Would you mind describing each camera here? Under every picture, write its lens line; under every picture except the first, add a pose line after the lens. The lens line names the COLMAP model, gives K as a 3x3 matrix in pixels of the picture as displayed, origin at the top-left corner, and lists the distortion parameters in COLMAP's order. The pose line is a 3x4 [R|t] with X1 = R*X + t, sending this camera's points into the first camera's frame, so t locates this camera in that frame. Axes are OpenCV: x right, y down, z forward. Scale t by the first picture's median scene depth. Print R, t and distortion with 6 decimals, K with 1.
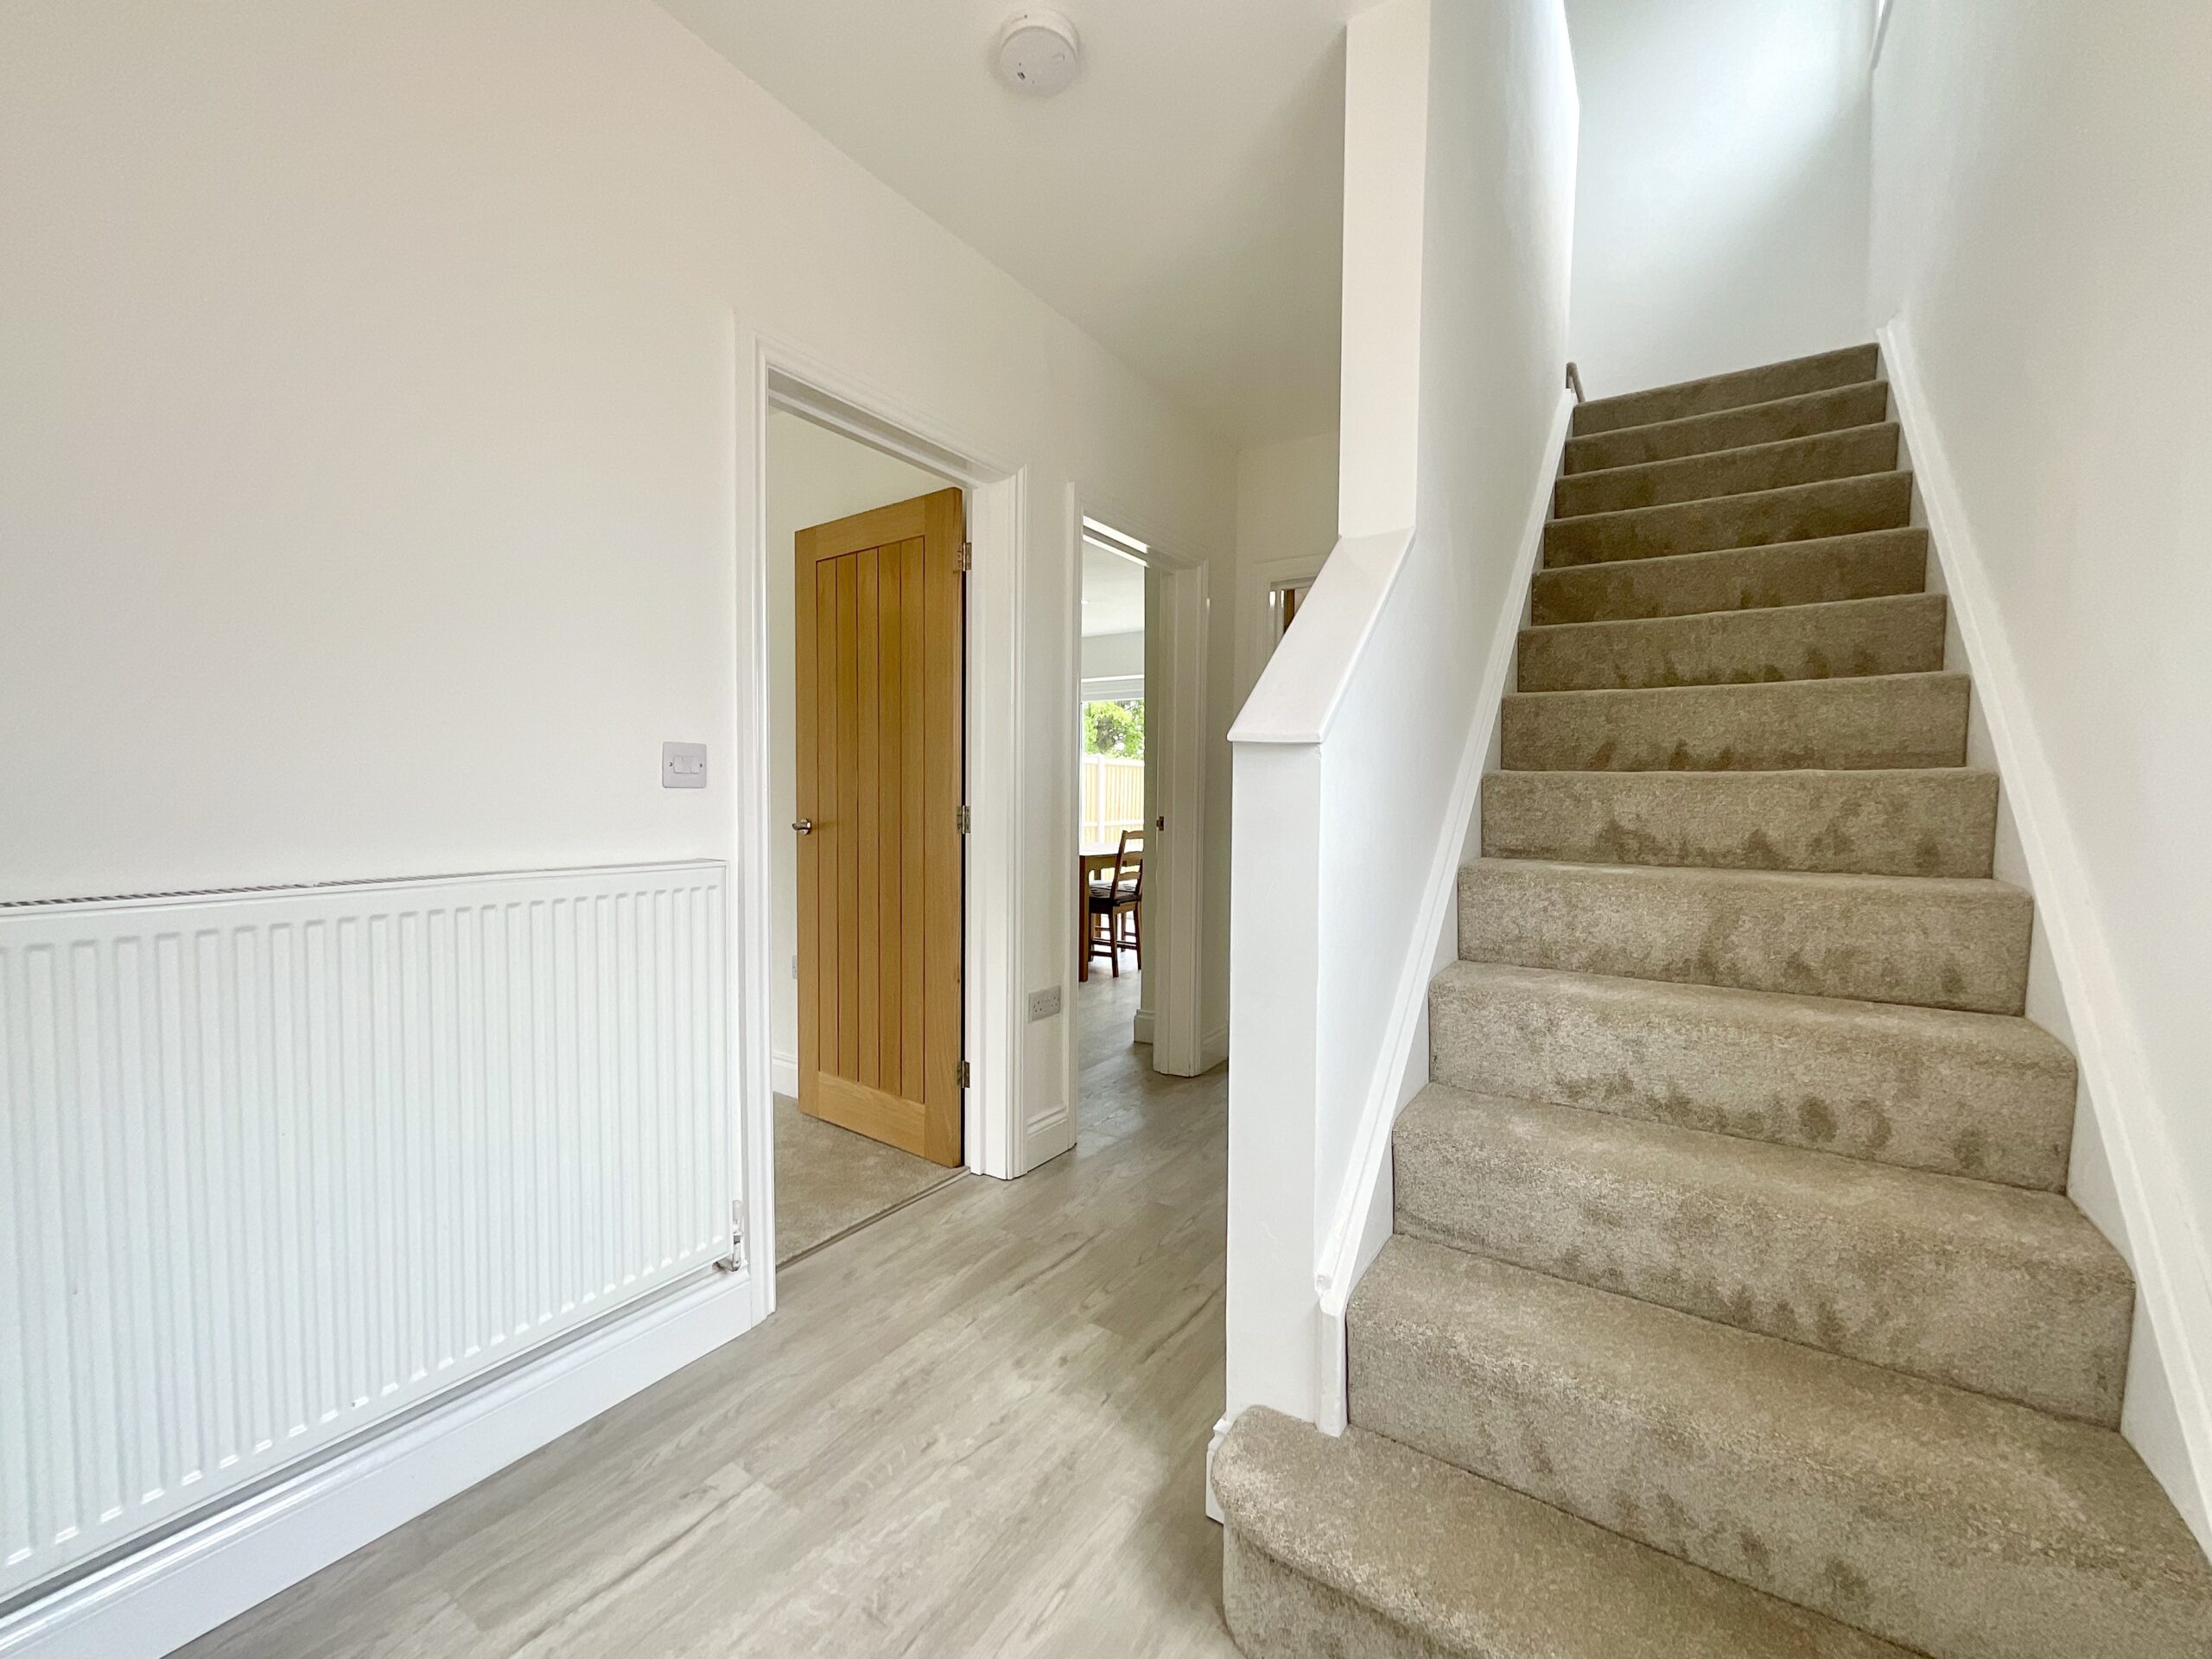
lens RADIAL K [[893.0, 0, 1103.0], [0, 893.0, 832.7], [0, 0, 1]] dist [-0.003536, 0.001878]
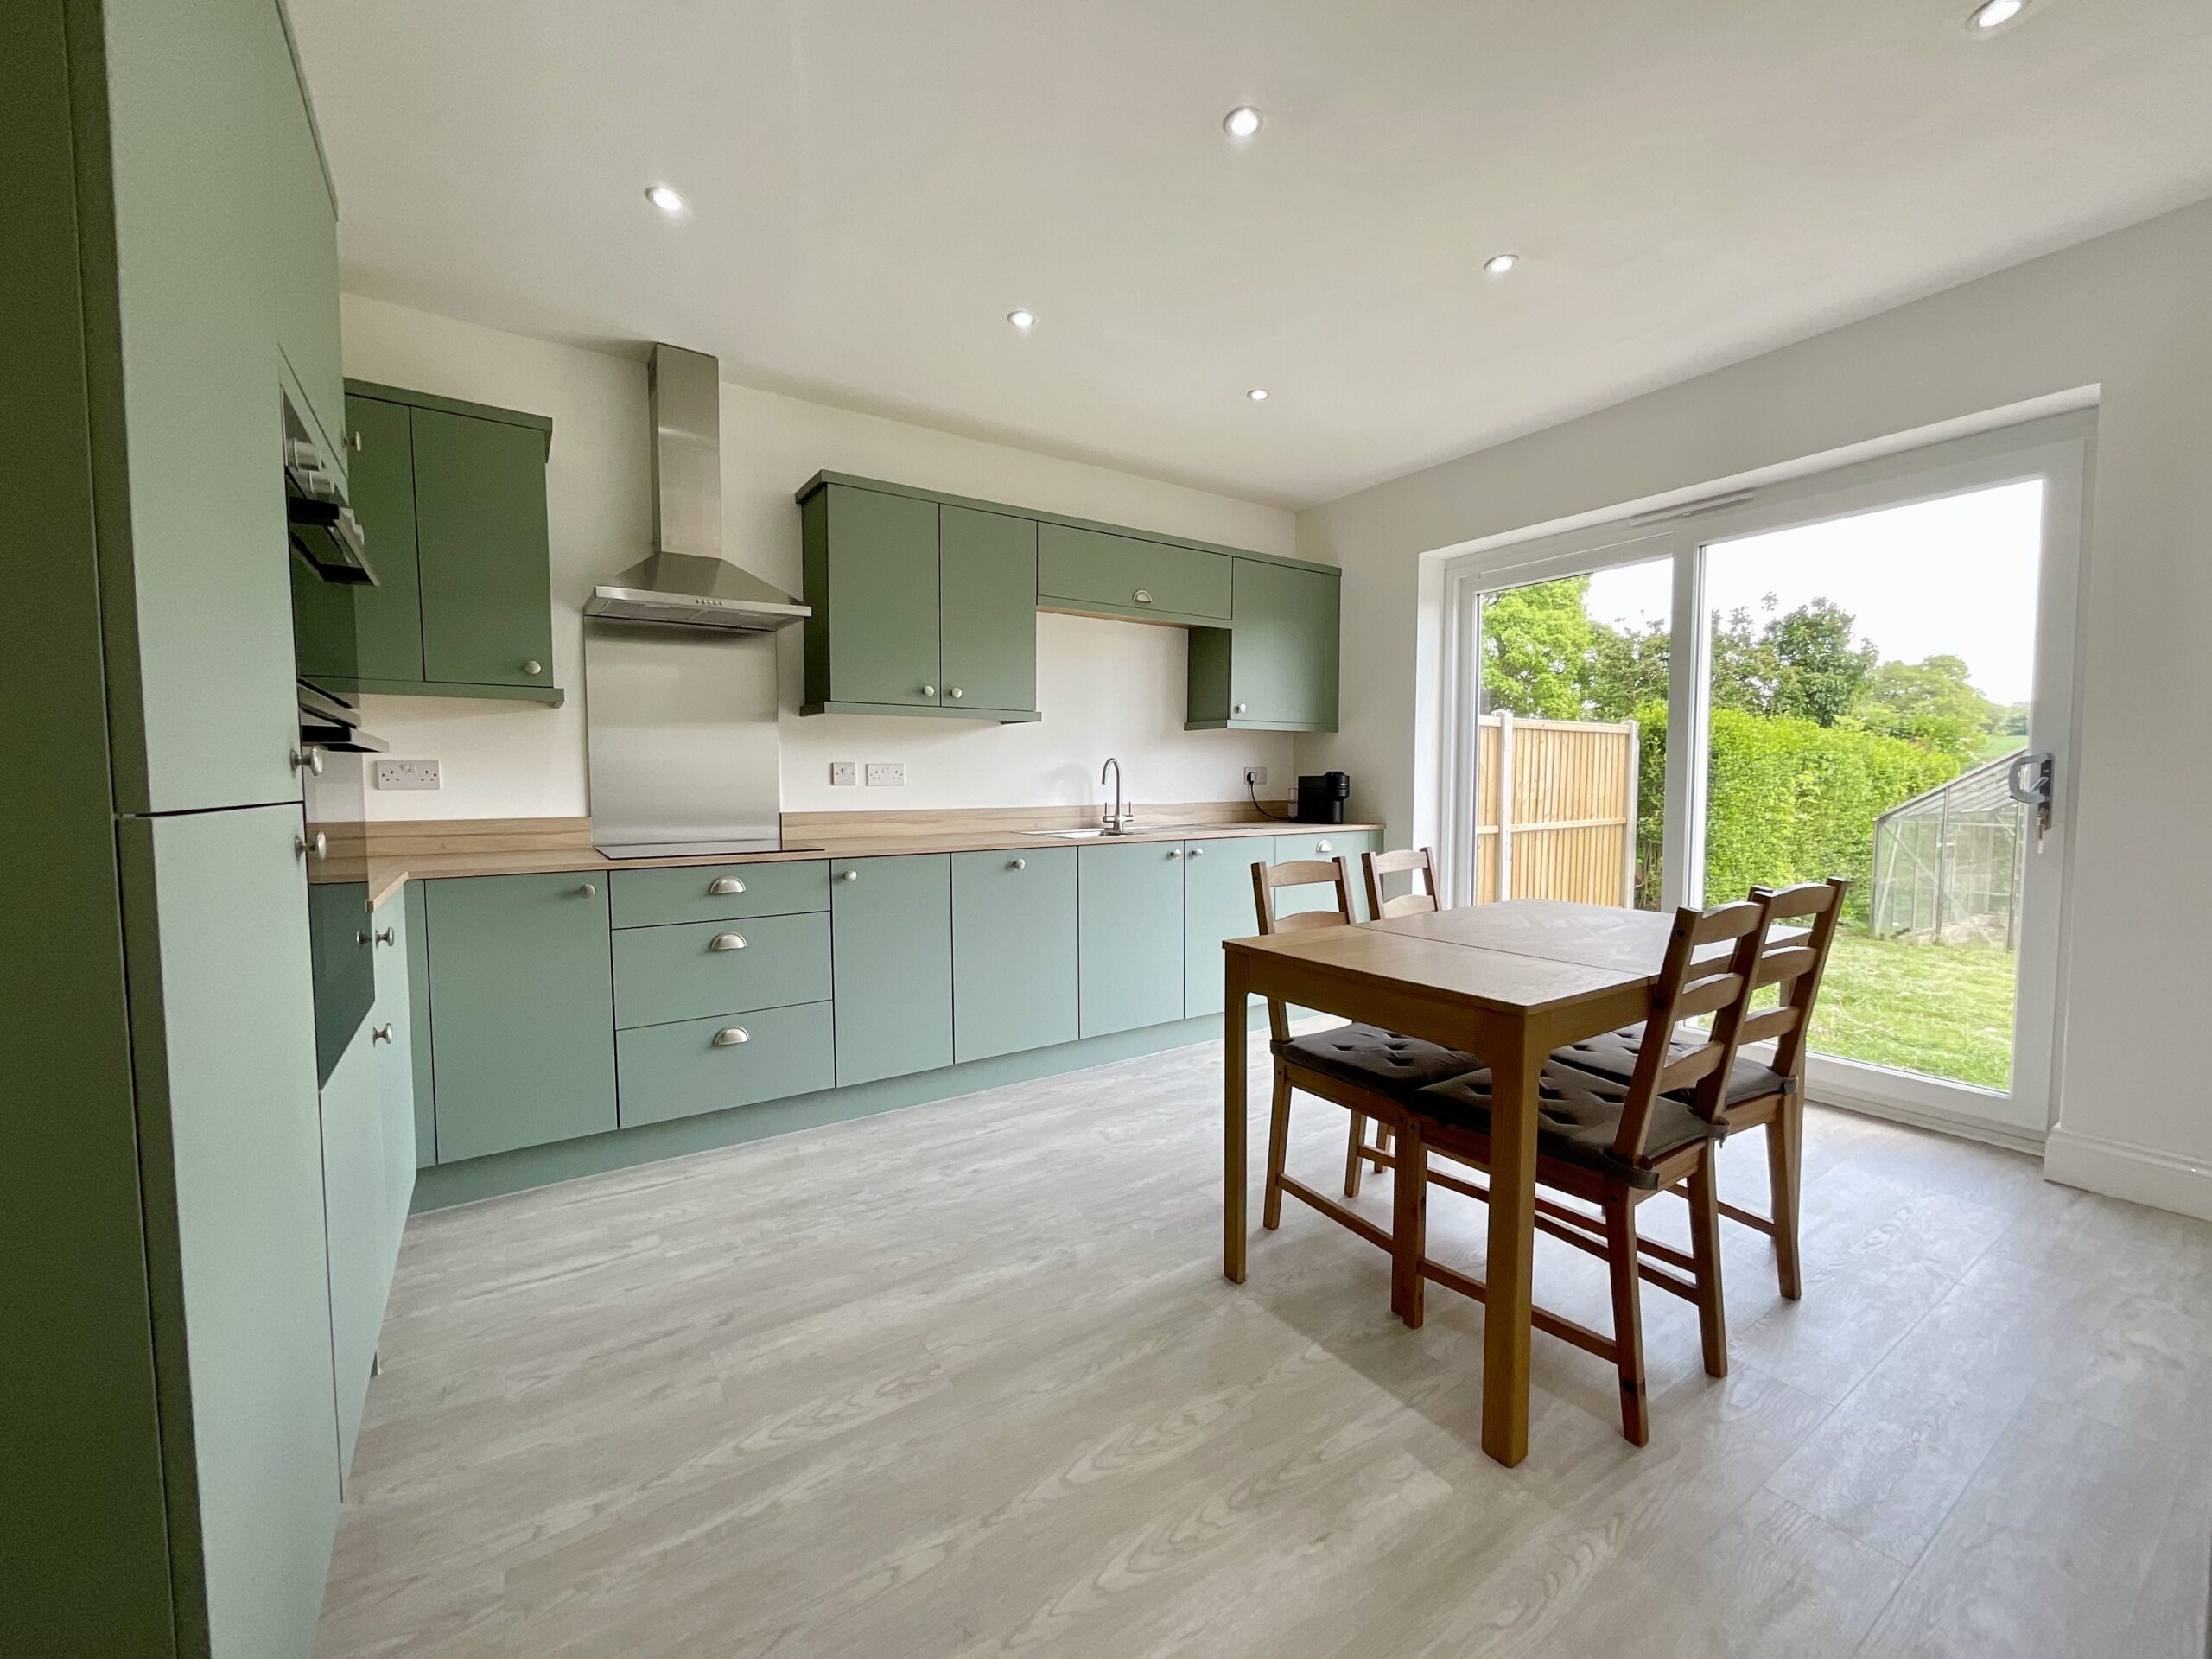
lens RADIAL K [[893.0, 0, 1103.0], [0, 893.0, 832.7], [0, 0, 1]] dist [-0.003536, 0.001878]
pose [[0.922778, 0.010392, -0.385192, -0.019990], [-0.007298, 0.999928, 0.009493, -0.010898], [0.385263, -0.005949, 0.922788, 0.362912]]
